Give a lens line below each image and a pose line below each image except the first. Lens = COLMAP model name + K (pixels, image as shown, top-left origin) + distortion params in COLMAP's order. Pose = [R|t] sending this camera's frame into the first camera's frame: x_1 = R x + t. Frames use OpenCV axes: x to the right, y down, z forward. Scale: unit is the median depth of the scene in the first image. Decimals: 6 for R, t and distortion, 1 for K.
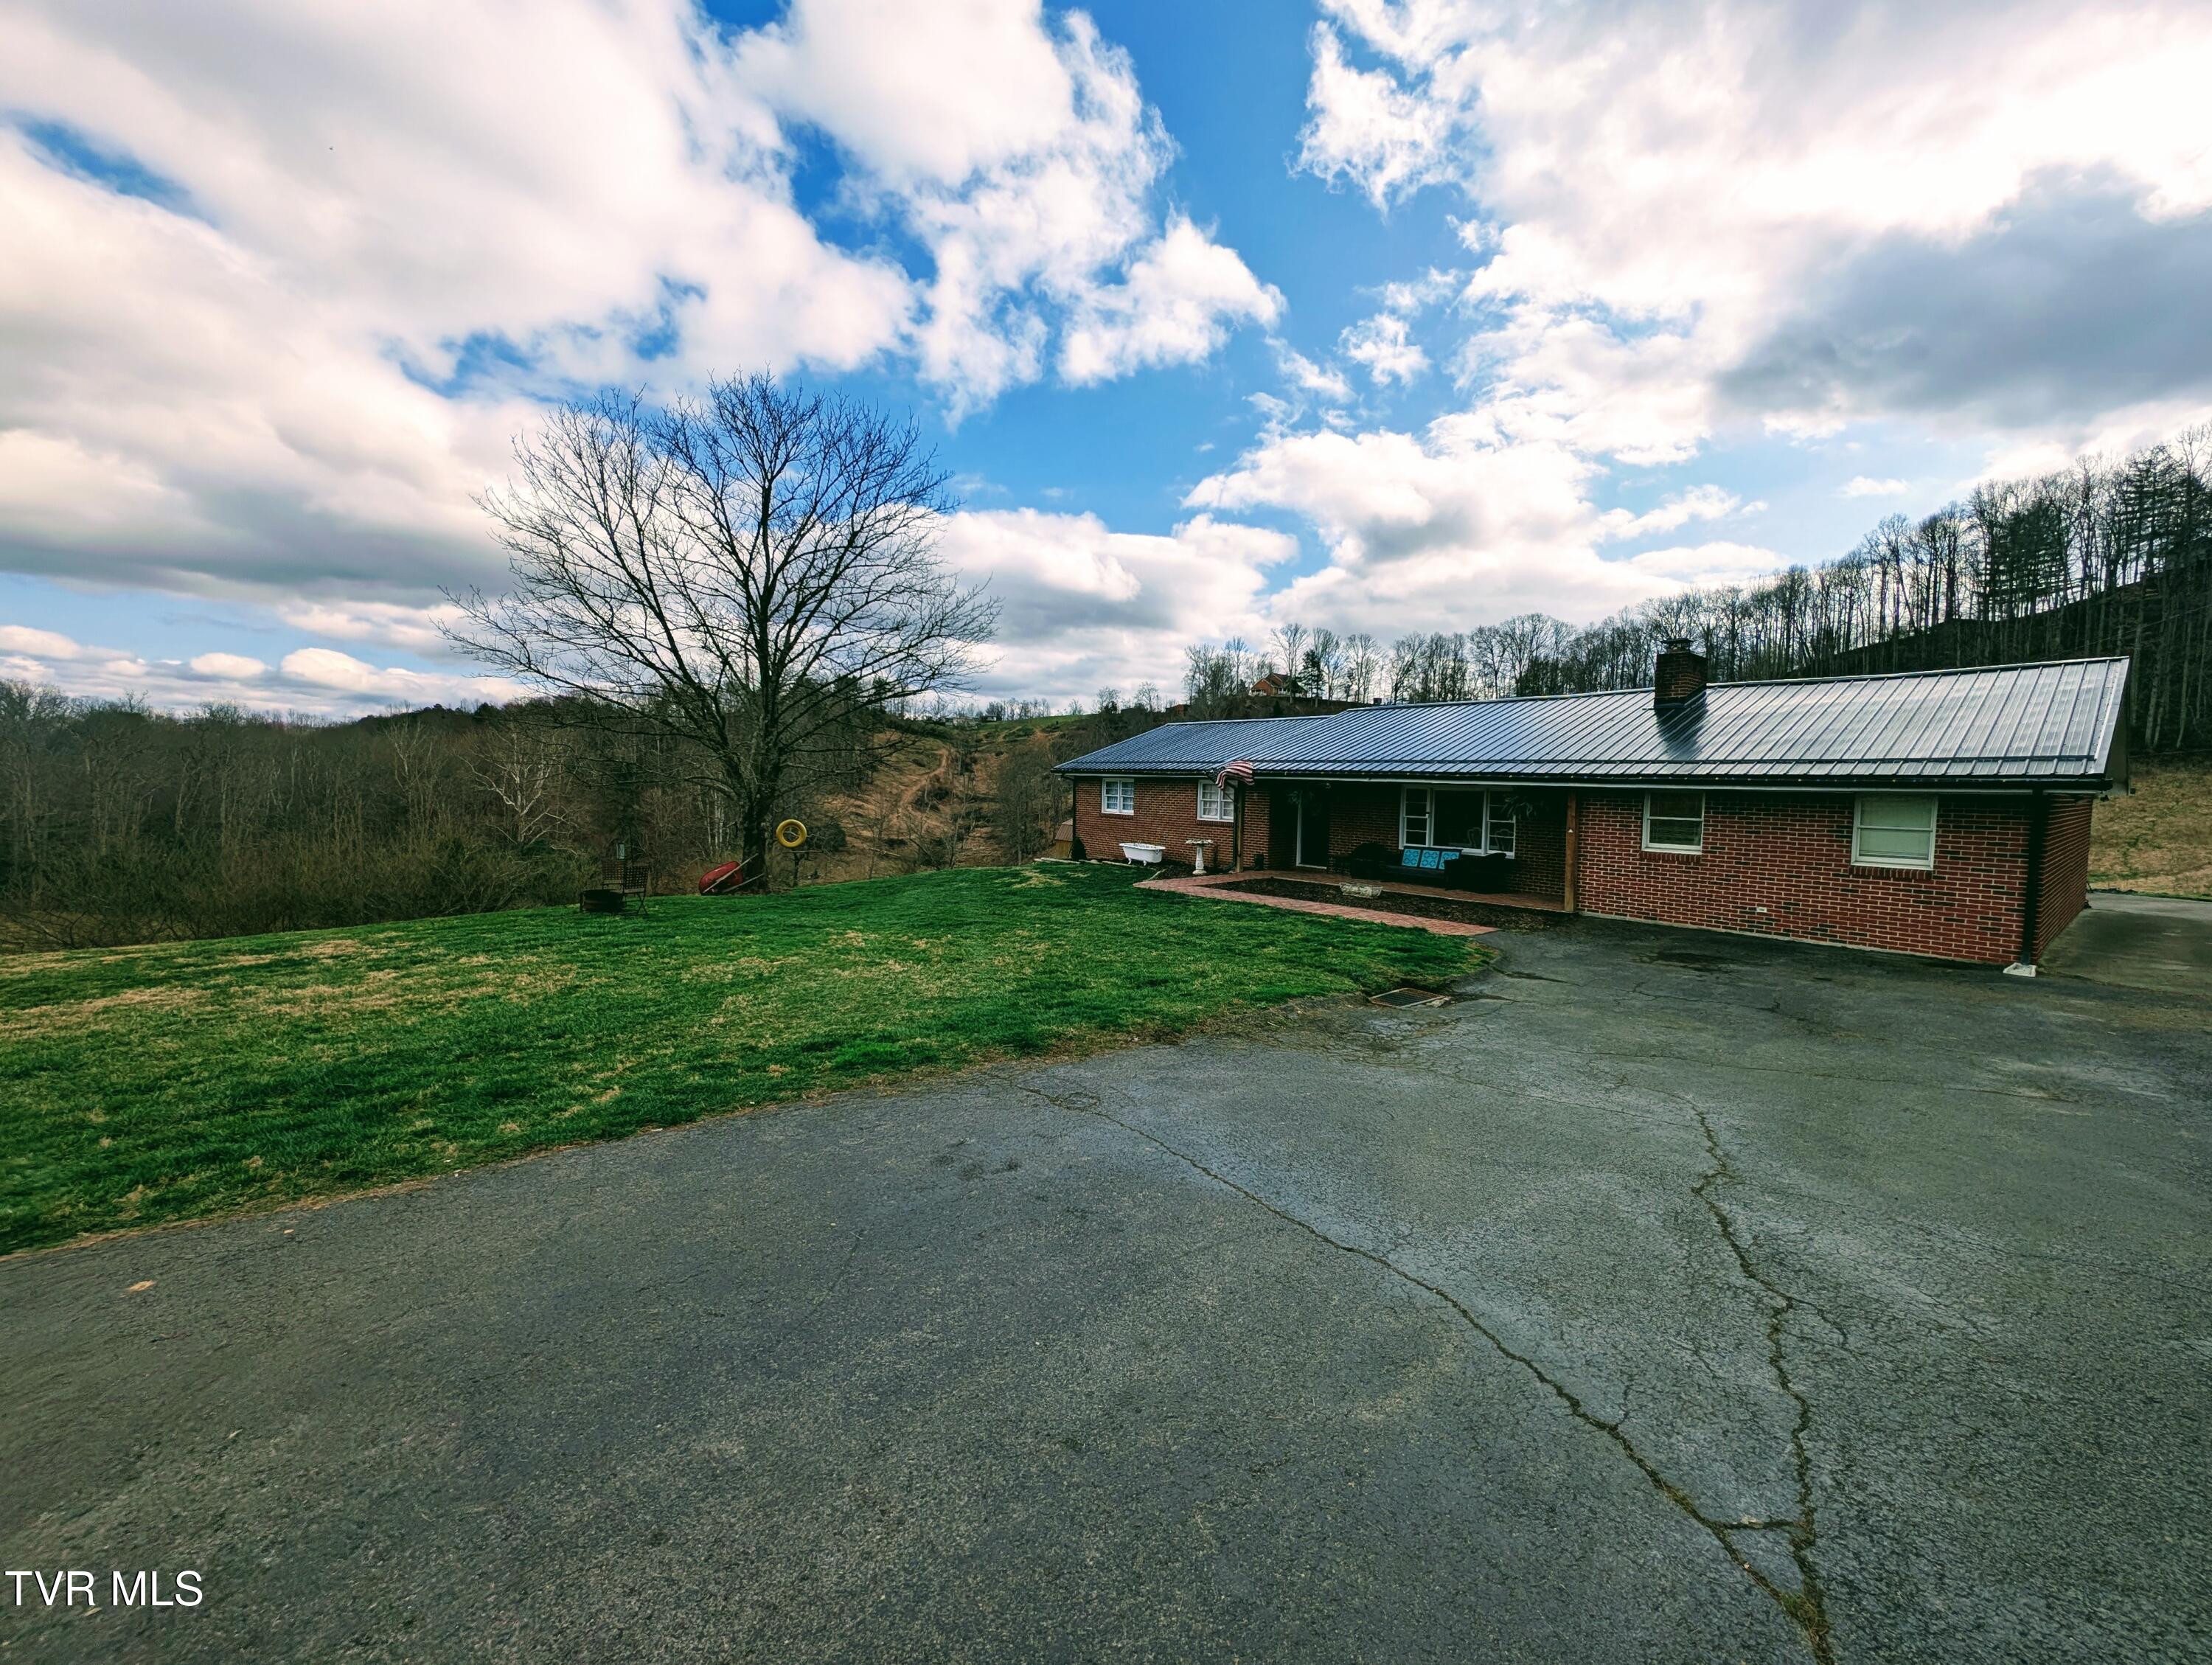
lens RADIAL K [[833.5, 0, 1105.4], [0, 833.5, 817.7], [0, 0, 1]] dist [0.008037, -0.003925]
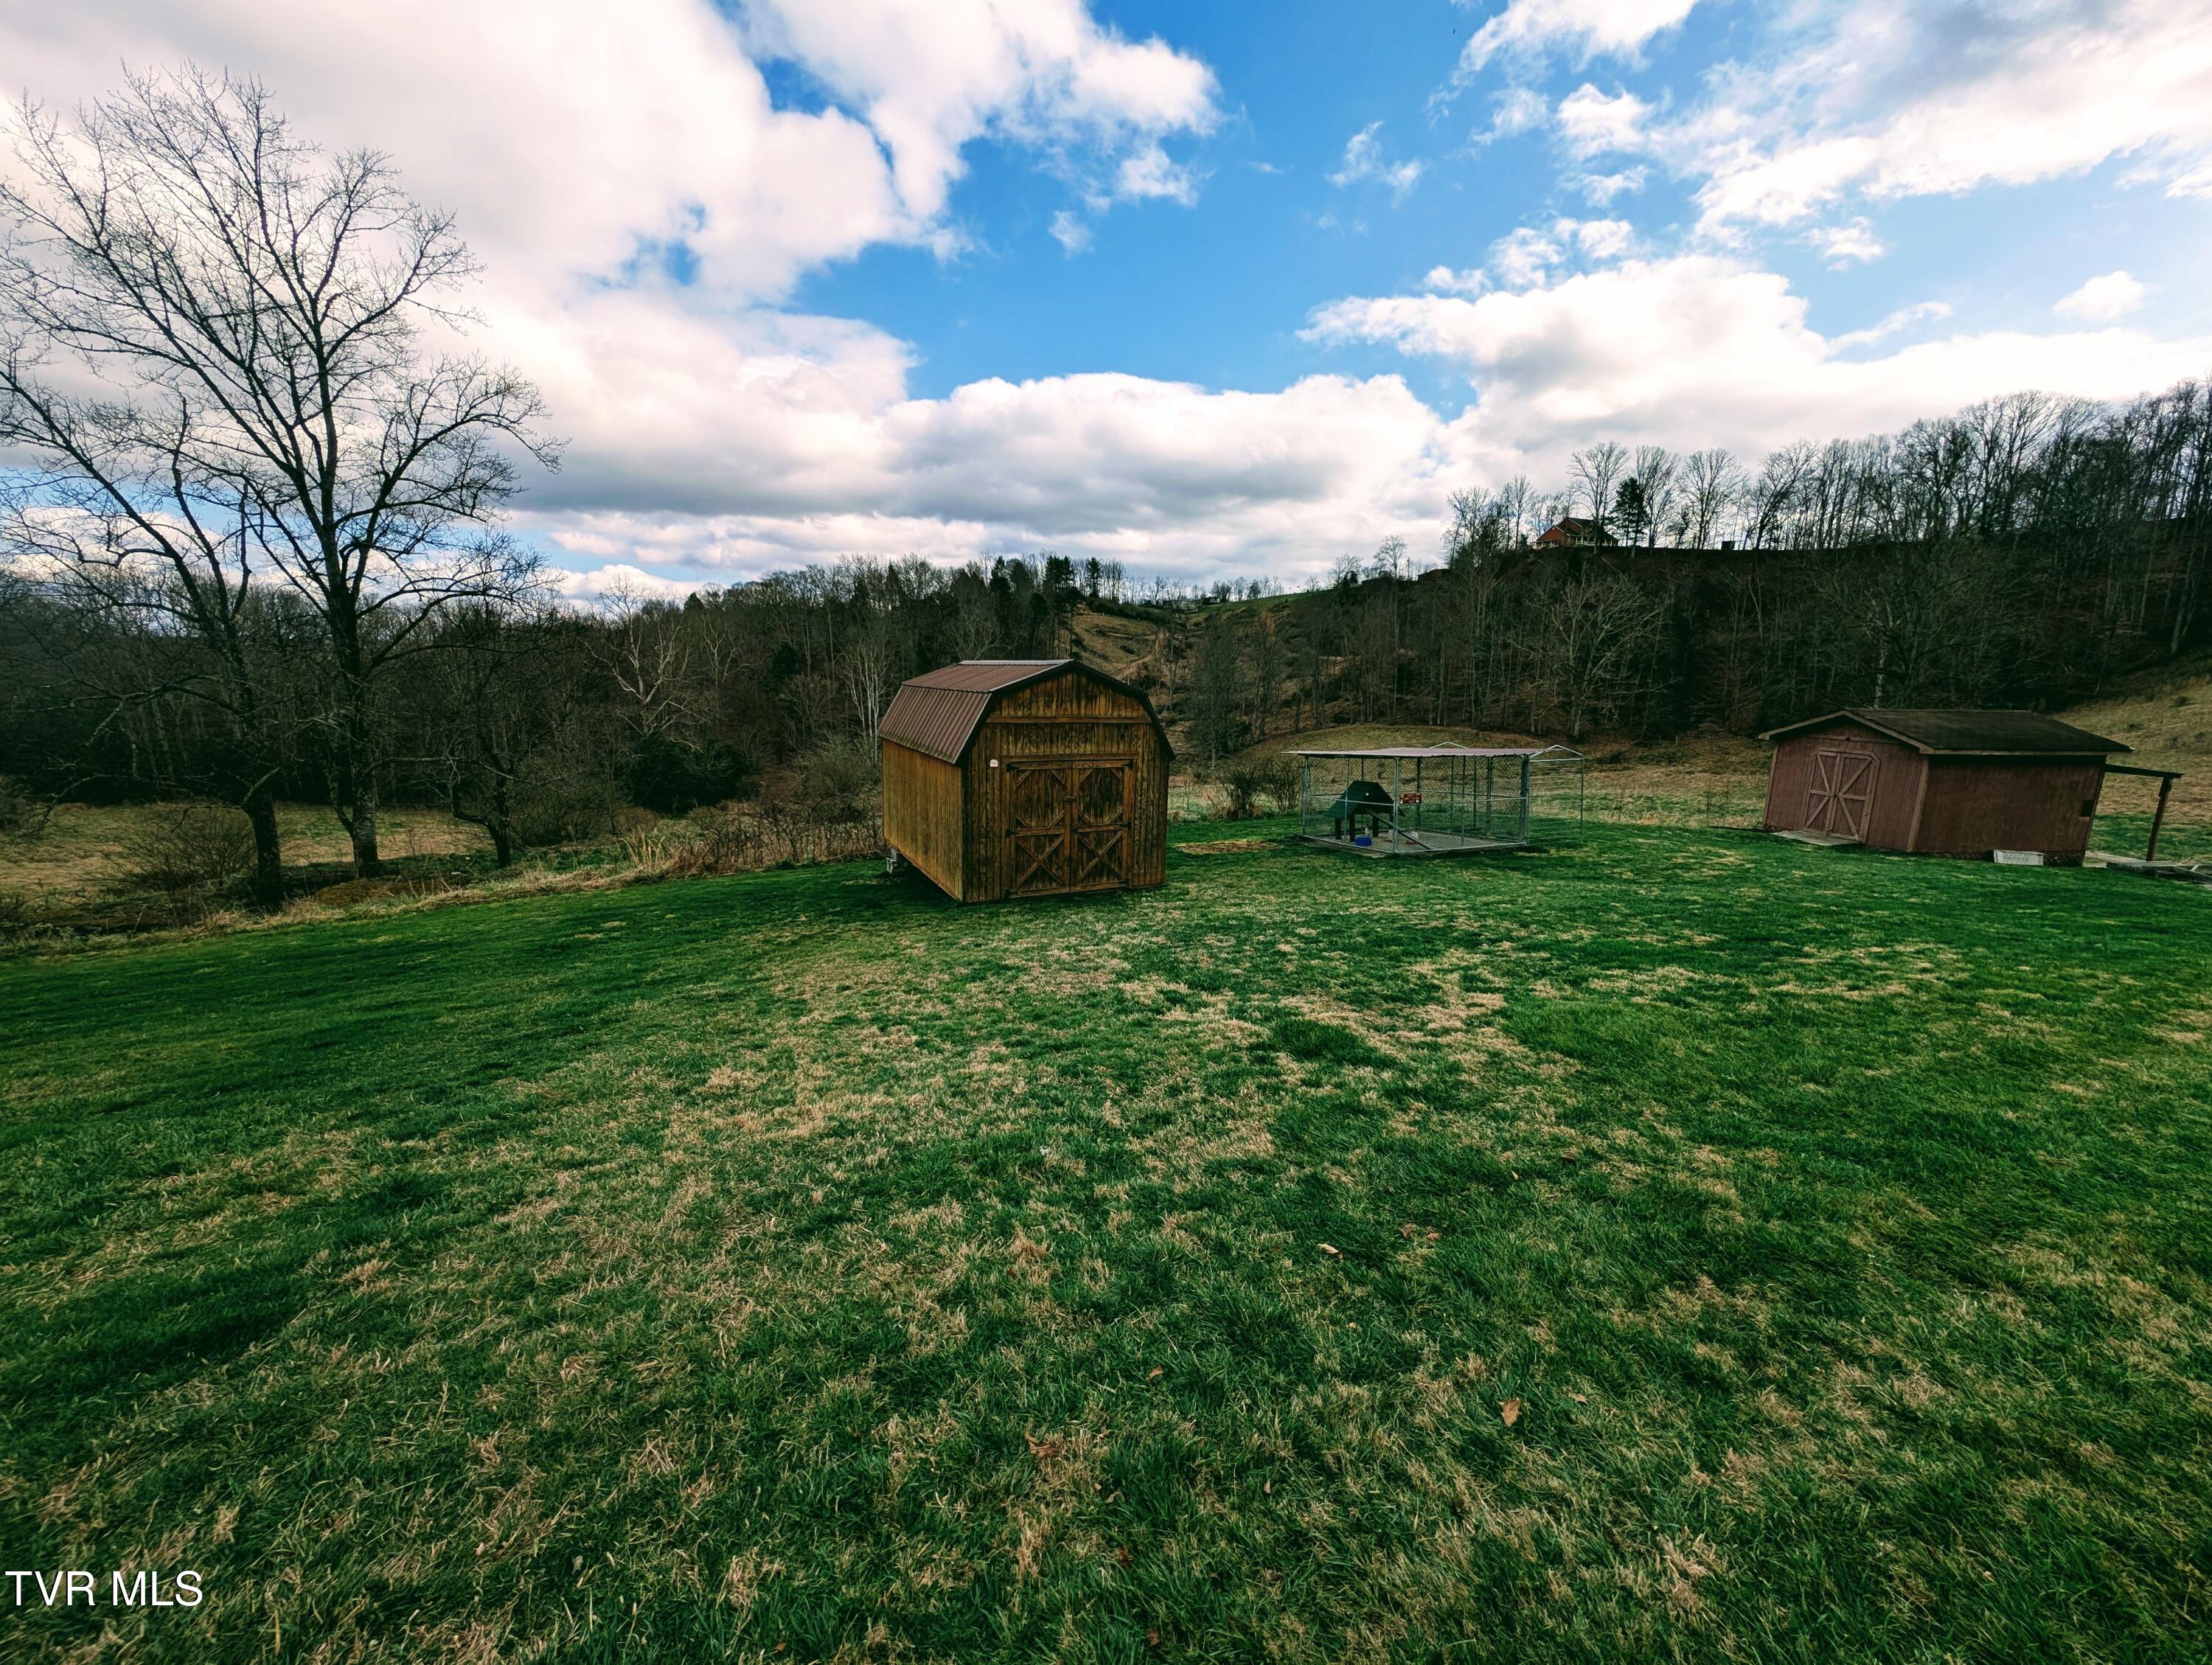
lens RADIAL K [[833.5, 0, 1114.6], [0, 833.5, 829.4], [0, 0, 1]] dist [0.008037, -0.003925]
pose [[0.962780, 0.037006, -0.267741, 0.032510], [0.000146, 0.990512, 0.137429, 0.008078], [0.270286, -0.132353, 0.953640, 0.250118]]
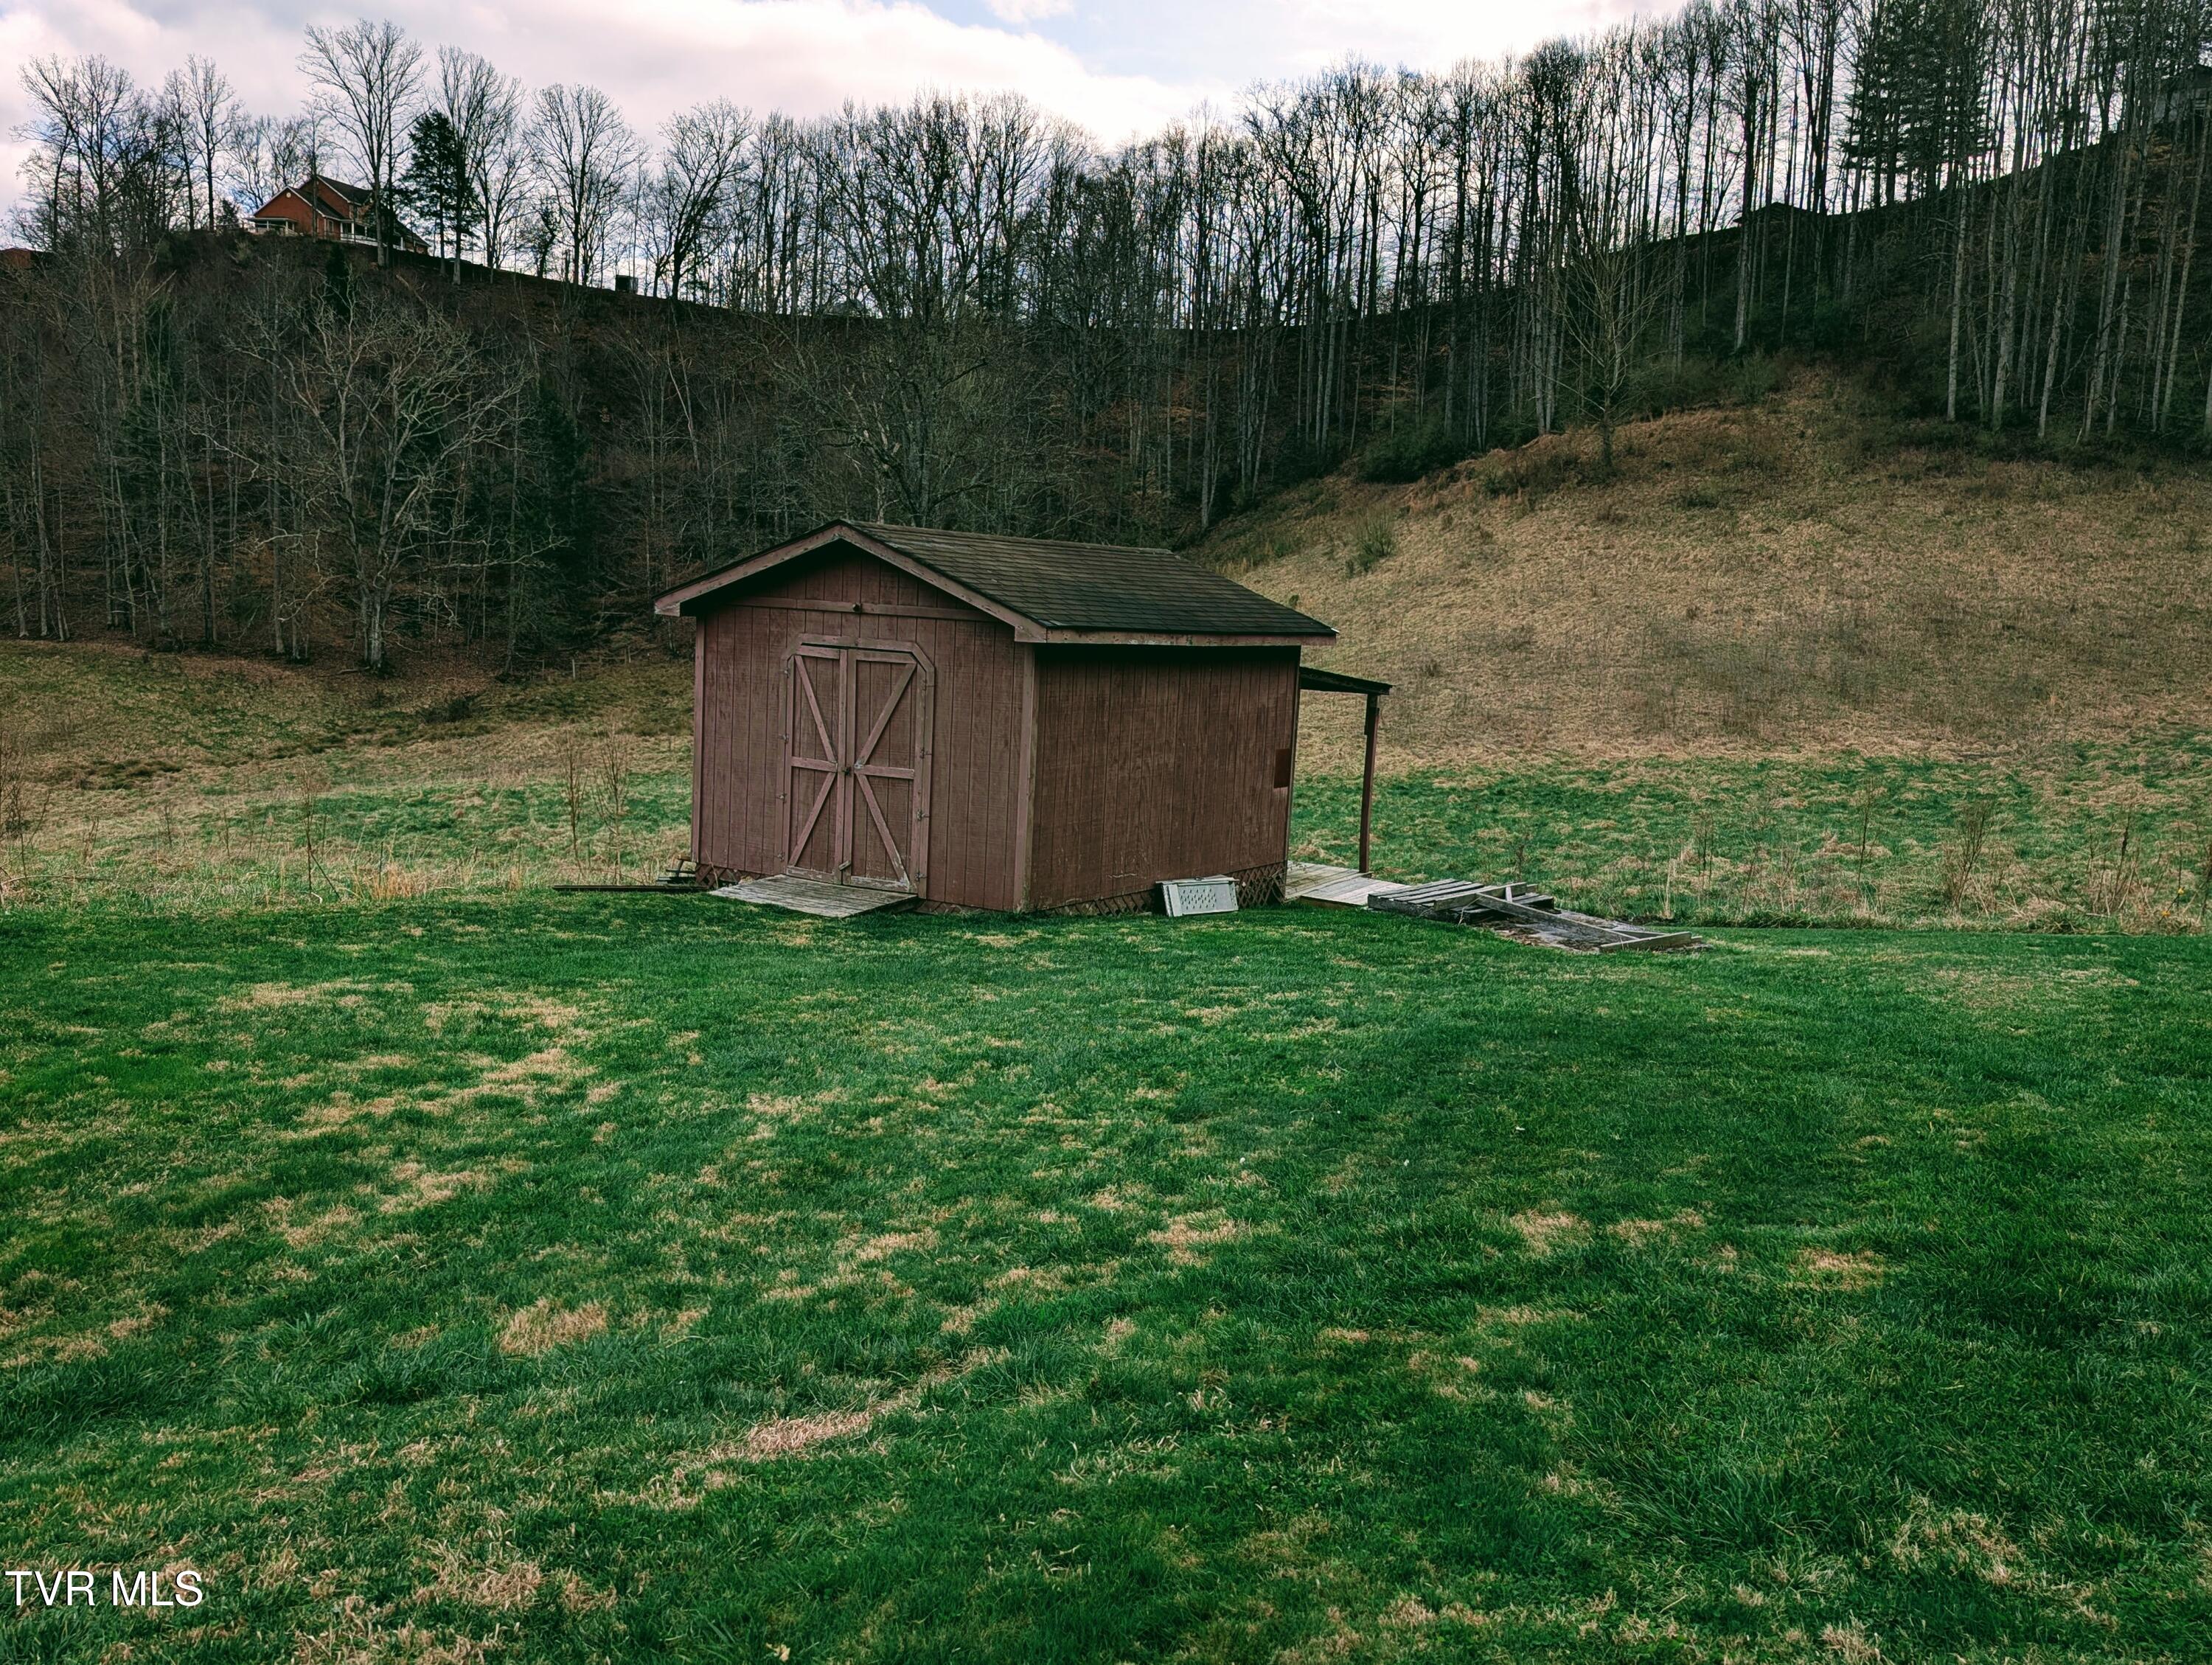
lens RADIAL K [[1908.0, 0, 1093.4], [0, 1908.0, 827.0], [0, 0, 1]] dist [0.016029, 0.006596]
pose [[0.840752, -0.054504, 0.538671, 0.064071], [-0.003363, 0.994375, 0.105861, 0.013472], [-0.541411, -0.090815, 0.835839, 0.318399]]
